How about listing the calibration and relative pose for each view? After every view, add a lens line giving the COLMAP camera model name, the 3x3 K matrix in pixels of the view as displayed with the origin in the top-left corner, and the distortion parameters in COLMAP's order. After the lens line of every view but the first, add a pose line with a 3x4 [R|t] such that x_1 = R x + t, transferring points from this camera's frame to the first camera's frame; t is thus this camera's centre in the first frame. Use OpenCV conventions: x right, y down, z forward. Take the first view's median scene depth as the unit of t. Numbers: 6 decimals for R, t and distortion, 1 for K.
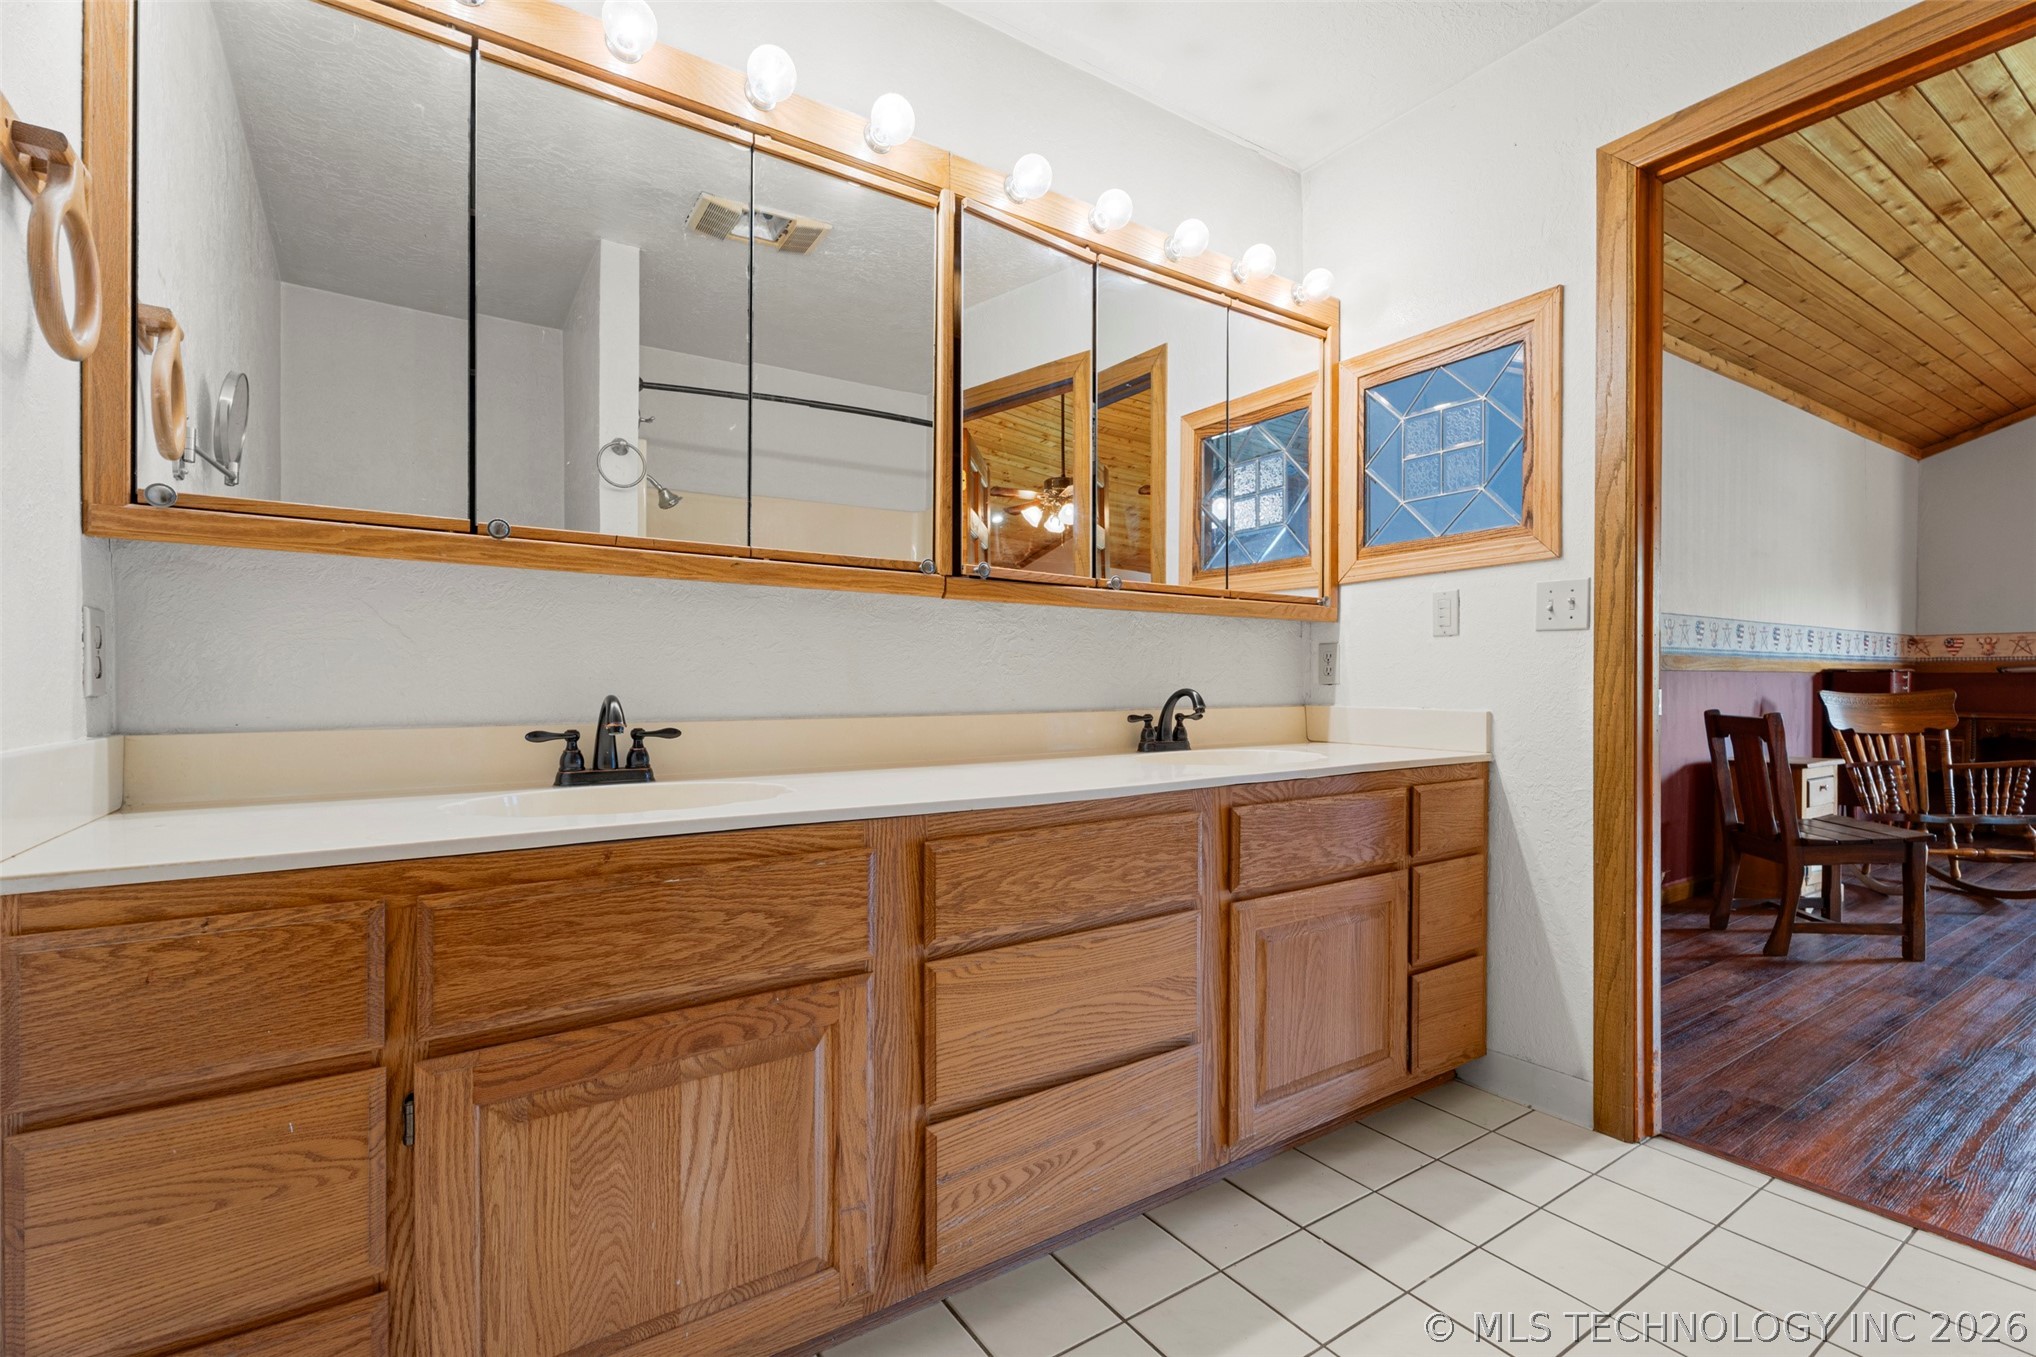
lens RADIAL K [[900.2, 0, 1007.0], [0, 900.2, 677.6], [0, 0, 1]] dist [0.003569, 0.000426]
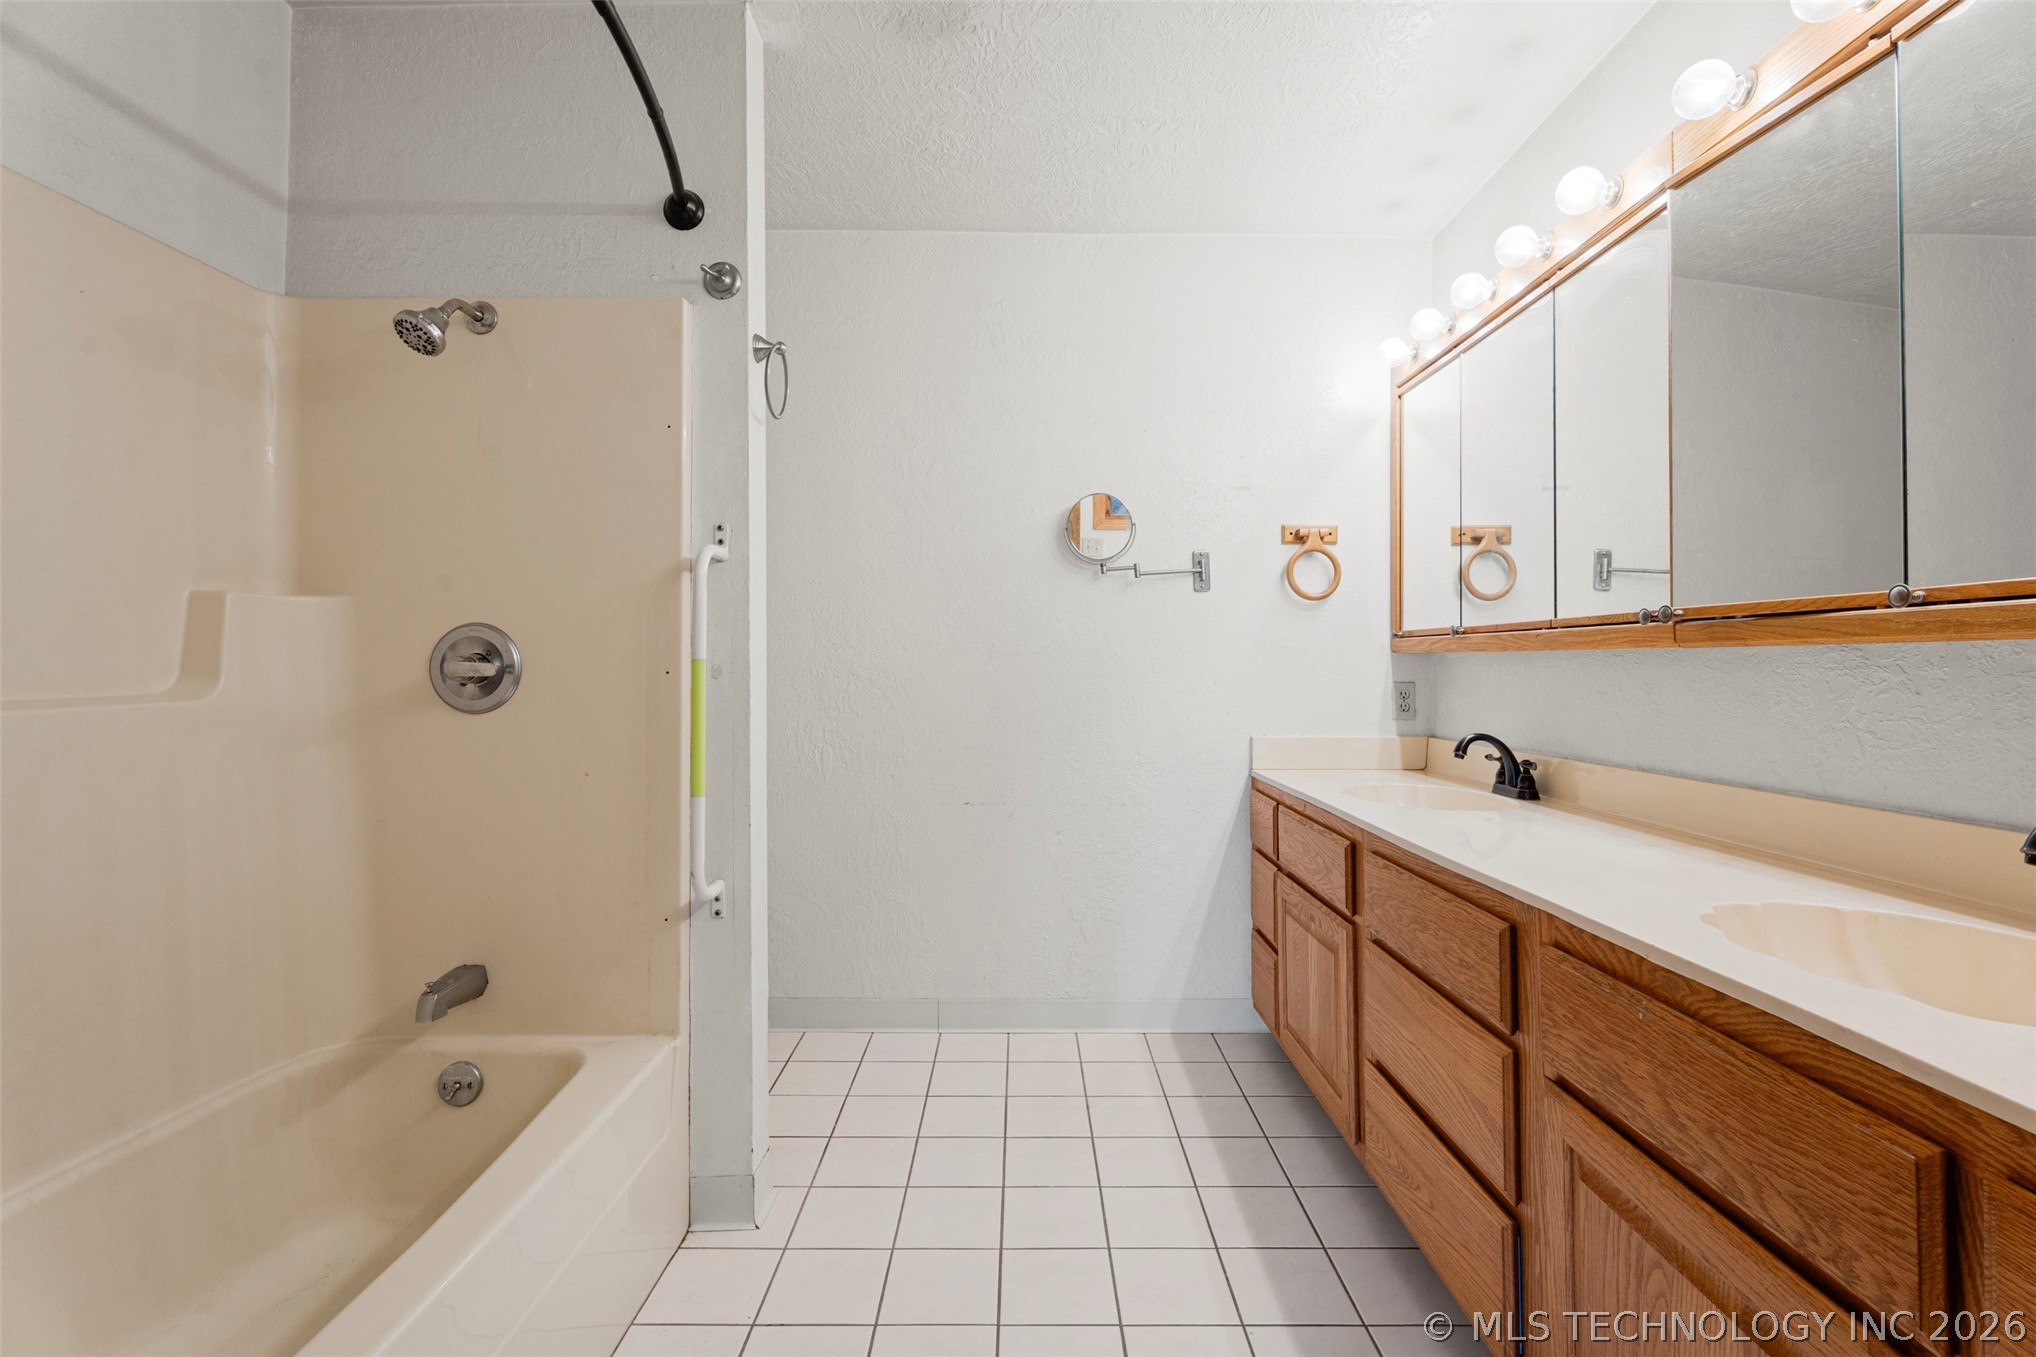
lens RADIAL K [[900.2, 0, 1007.0], [0, 900.2, 677.6], [0, 0, 1]] dist [0.003569, 0.000426]
pose [[-0.554716, 0.010485, -0.831974, 1.061035], [0.008640, 0.999939, 0.006841, -0.077718], [0.831995, -0.003393, -0.554772, 1.011834]]
